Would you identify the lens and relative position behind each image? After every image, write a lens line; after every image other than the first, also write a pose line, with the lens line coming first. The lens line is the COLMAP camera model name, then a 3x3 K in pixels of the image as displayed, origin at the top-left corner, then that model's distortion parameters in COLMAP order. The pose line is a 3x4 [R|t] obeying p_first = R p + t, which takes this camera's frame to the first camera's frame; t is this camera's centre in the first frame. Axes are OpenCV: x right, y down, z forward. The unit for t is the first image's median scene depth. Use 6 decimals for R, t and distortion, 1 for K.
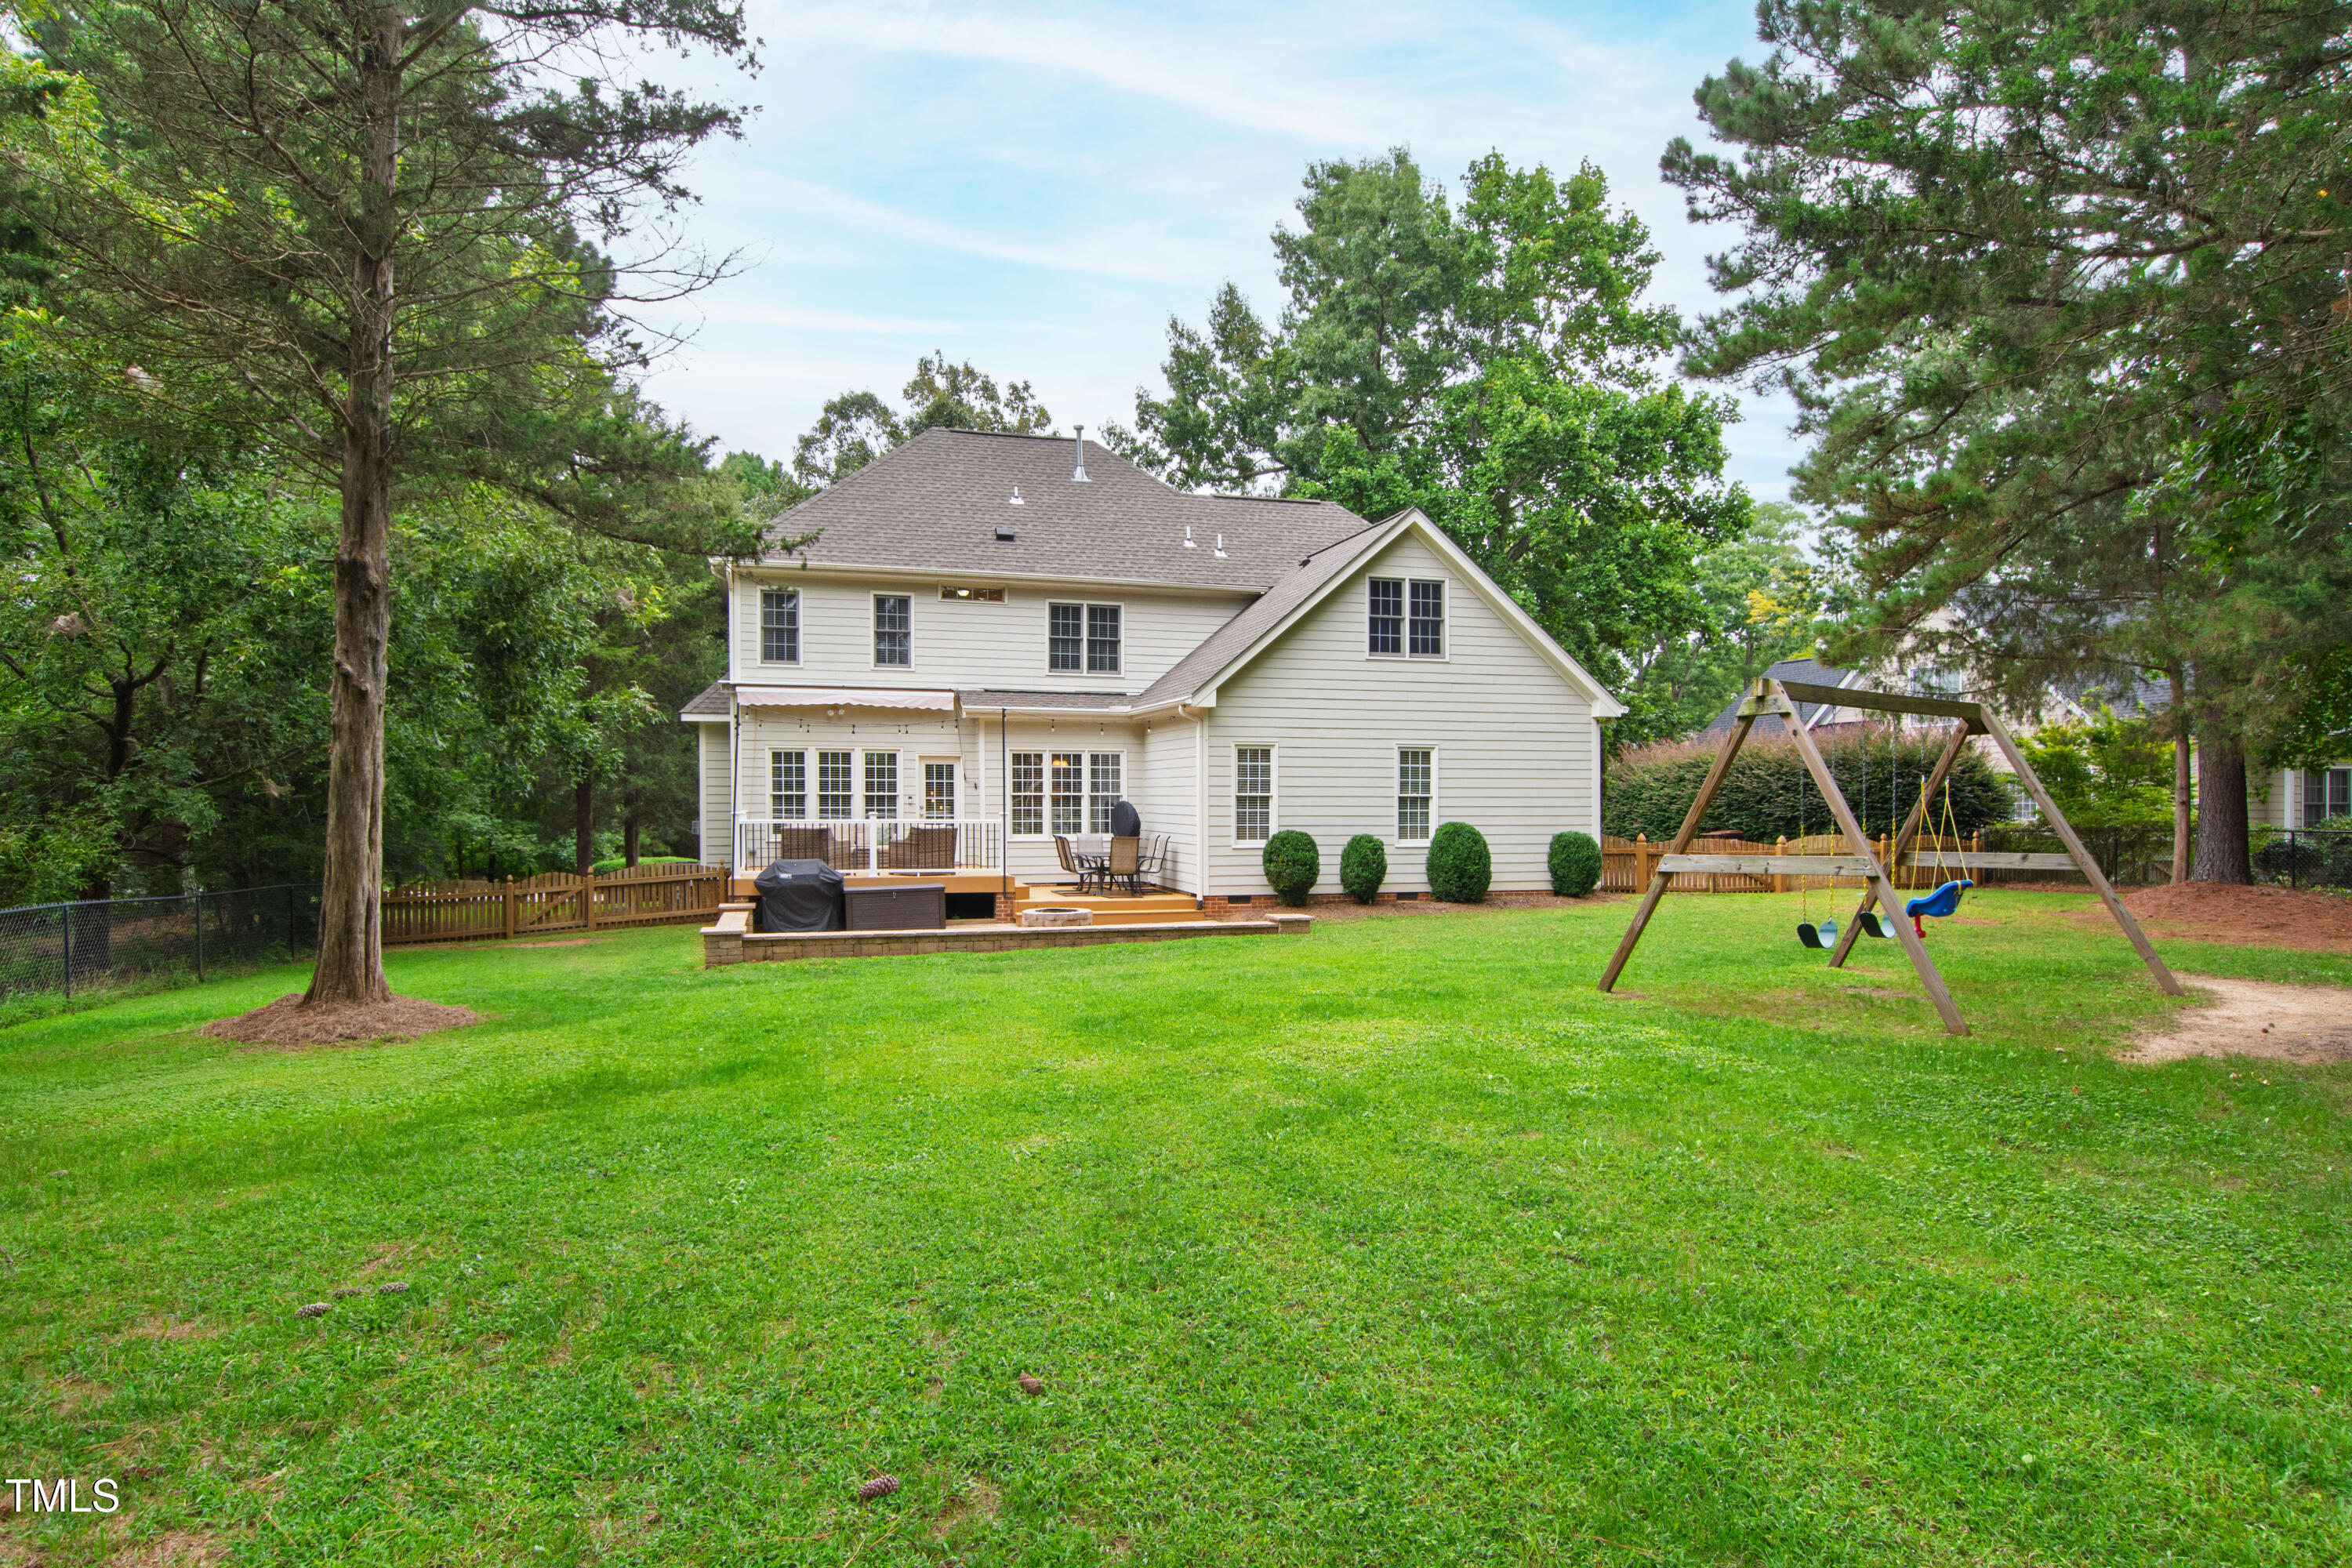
lens RADIAL K [[1323.1, 0, 1175.5], [0, 1323.1, 791.1], [0, 0, 1]] dist [-0.006096, 0.000967]
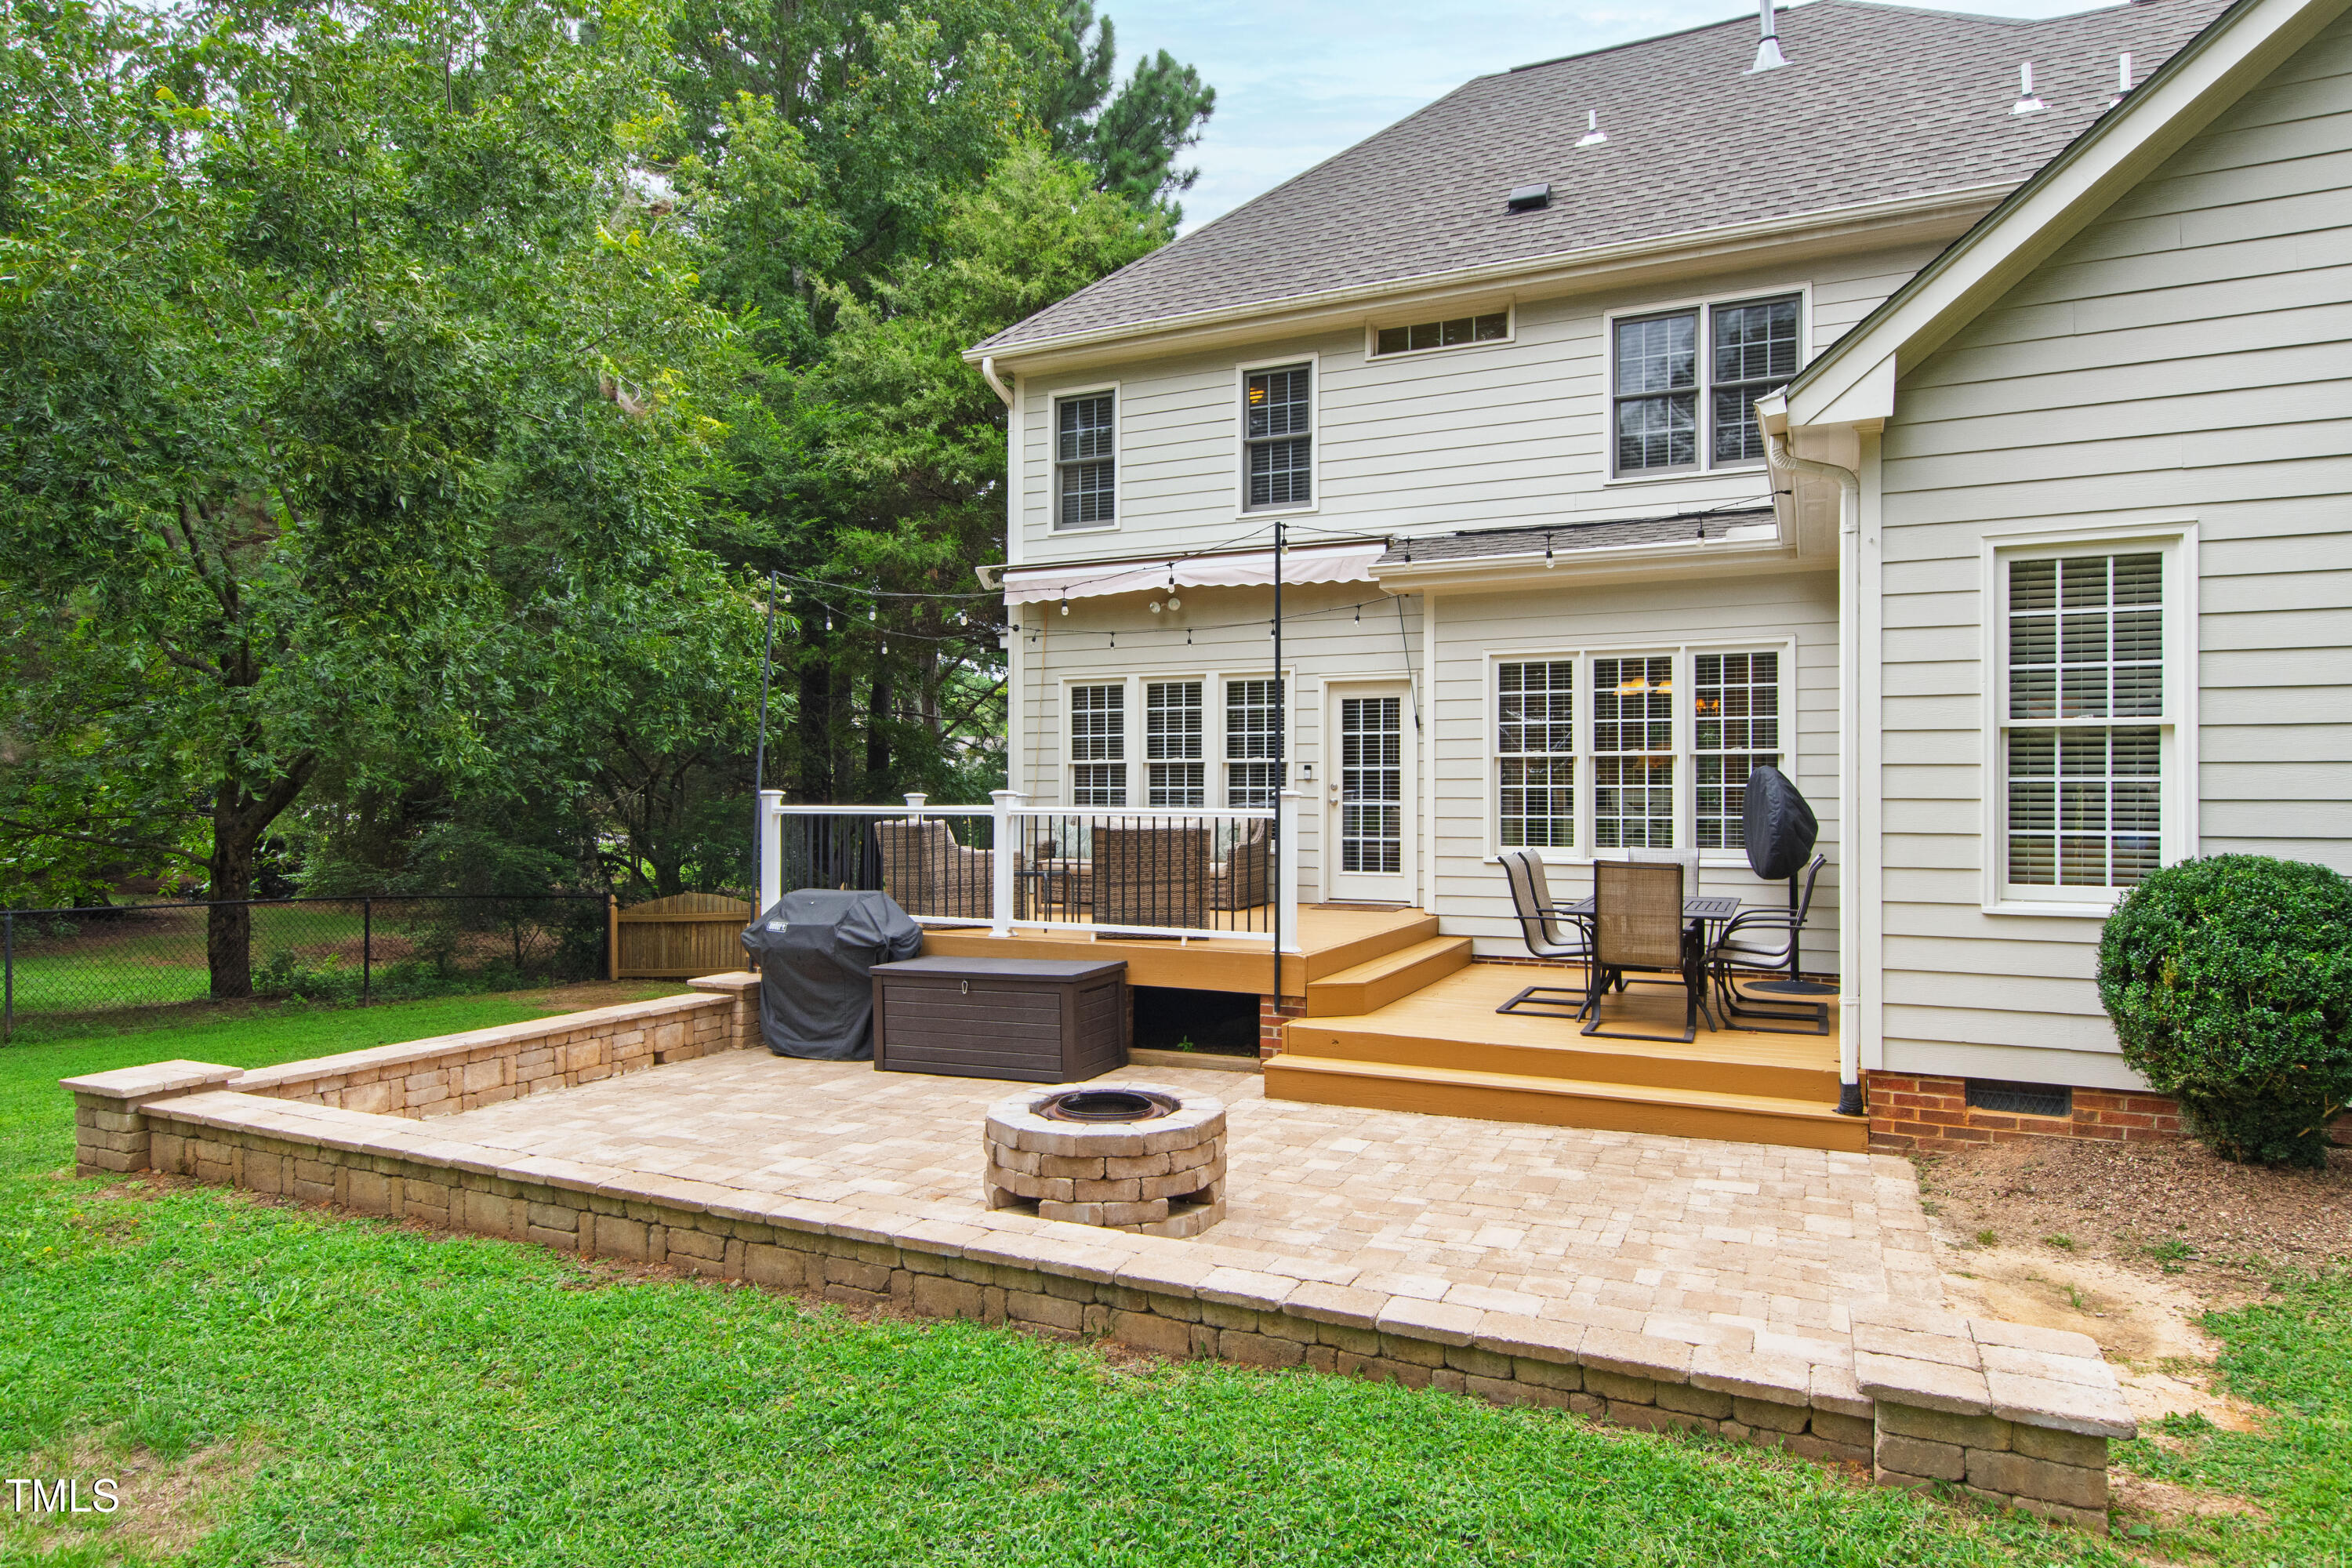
lens RADIAL K [[1323.1, 0, 1163.4], [0, 1323.1, 797.0], [0, 0, 1]] dist [-0.006096, 0.000967]
pose [[0.729760, -0.002870, -0.683697, 0.099966], [0.003771, 0.999993, -0.000172, 0.016212], [0.683693, -0.002453, 0.729766, 0.618719]]
